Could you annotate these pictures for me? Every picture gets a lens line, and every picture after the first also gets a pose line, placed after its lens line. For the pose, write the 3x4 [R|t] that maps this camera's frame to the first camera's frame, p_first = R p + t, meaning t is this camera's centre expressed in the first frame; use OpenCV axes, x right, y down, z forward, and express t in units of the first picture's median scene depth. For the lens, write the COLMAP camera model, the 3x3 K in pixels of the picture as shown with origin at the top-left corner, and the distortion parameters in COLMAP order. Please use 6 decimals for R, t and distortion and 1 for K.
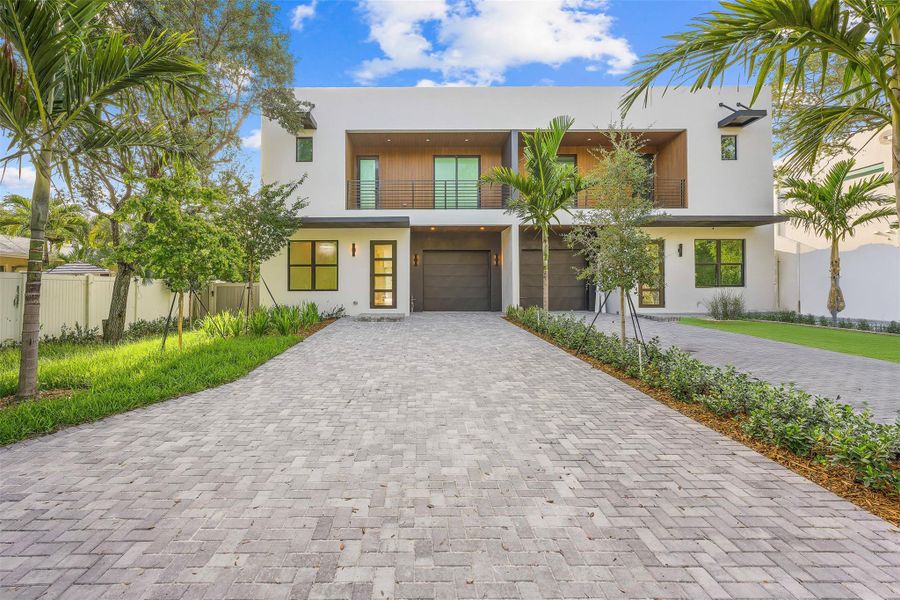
lens RADIAL K [[386.7, 0, 450.0], [0, 386.7, 300.0], [0, 0, 1]] dist [-0.002120, -0.000116]
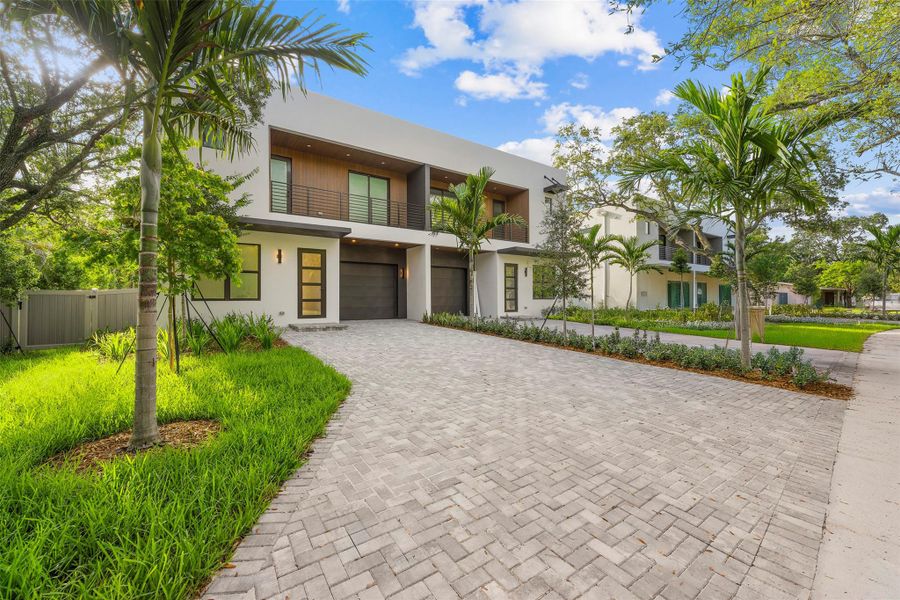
lens RADIAL K [[368.3, 0, 448.0], [0, 368.3, 315.8], [0, 0, 1]] dist [0.000469, 0.000031]
pose [[0.814923, -0.024663, 0.579044, -0.434556], [0.018228, 0.999691, 0.016927, 0.006156], [-0.579282, -0.003239, 0.815121, 0.039633]]
